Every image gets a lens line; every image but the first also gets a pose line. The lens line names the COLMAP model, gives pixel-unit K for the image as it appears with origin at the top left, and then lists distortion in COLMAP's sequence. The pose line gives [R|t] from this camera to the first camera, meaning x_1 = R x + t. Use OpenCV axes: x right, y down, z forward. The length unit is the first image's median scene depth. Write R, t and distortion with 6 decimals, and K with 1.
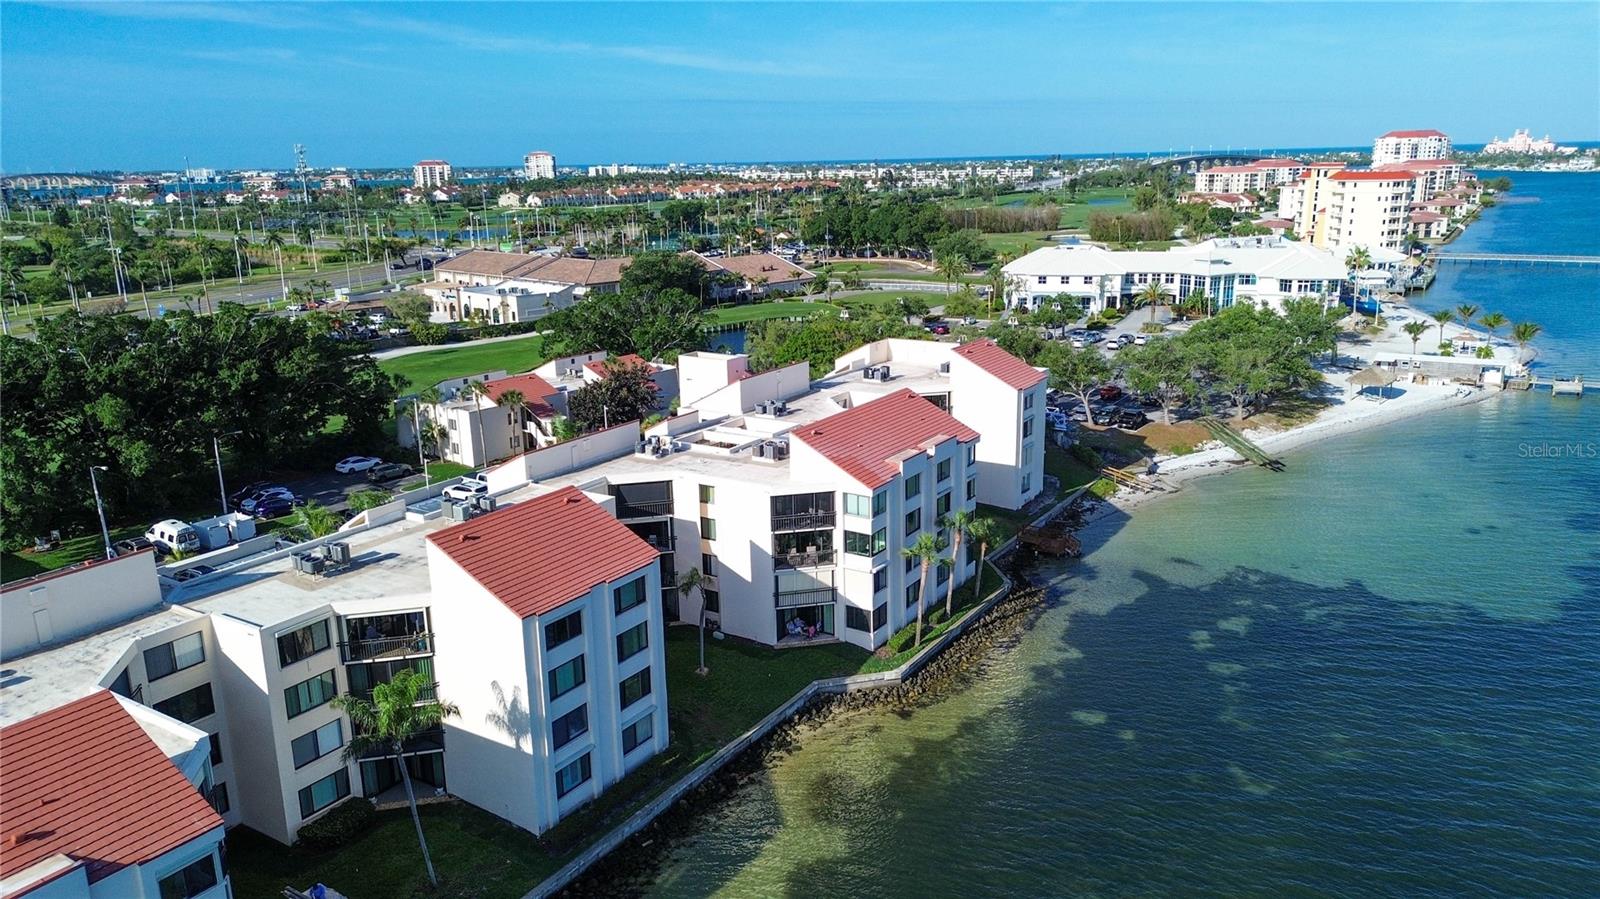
lens RADIAL K [[1122.5, 0, 800.0], [0, 1122.5, 449.5], [0, 0, 1]] dist [0.057853, -0.060895]
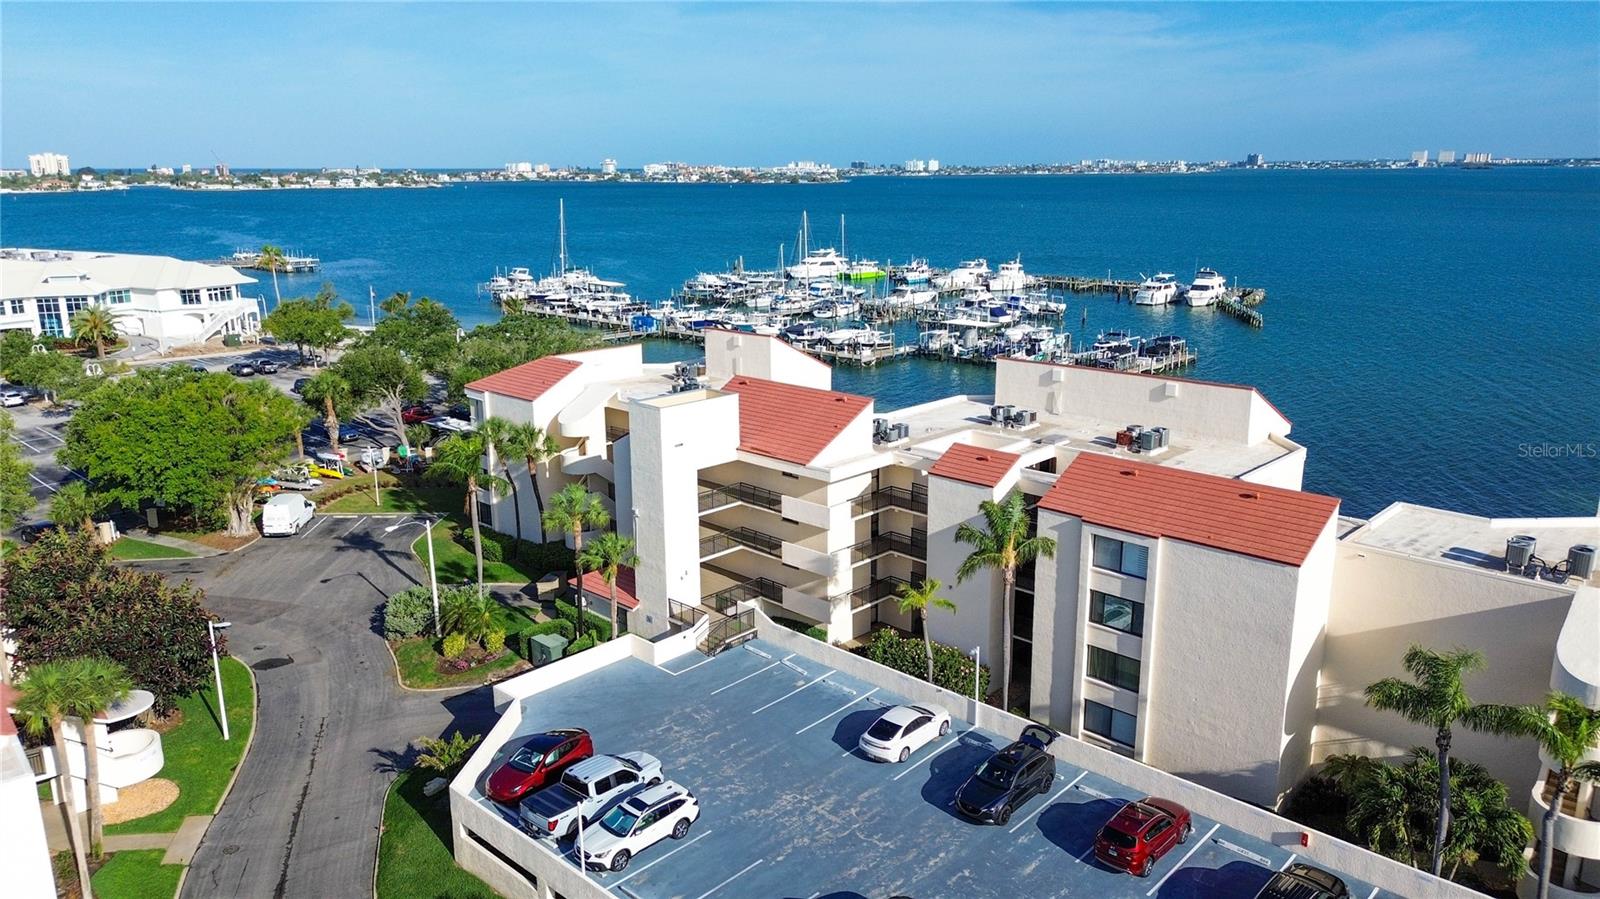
lens RADIAL K [[1122.5, 0, 800.0], [0, 1122.5, 449.5], [0, 0, 1]] dist [0.057853, -0.060895]
pose [[0.175064, -0.219177, 0.959851, -0.297327], [0.245158, 0.953904, 0.173105, -0.067571], [-0.953546, 0.205010, 0.220727, 0.383764]]
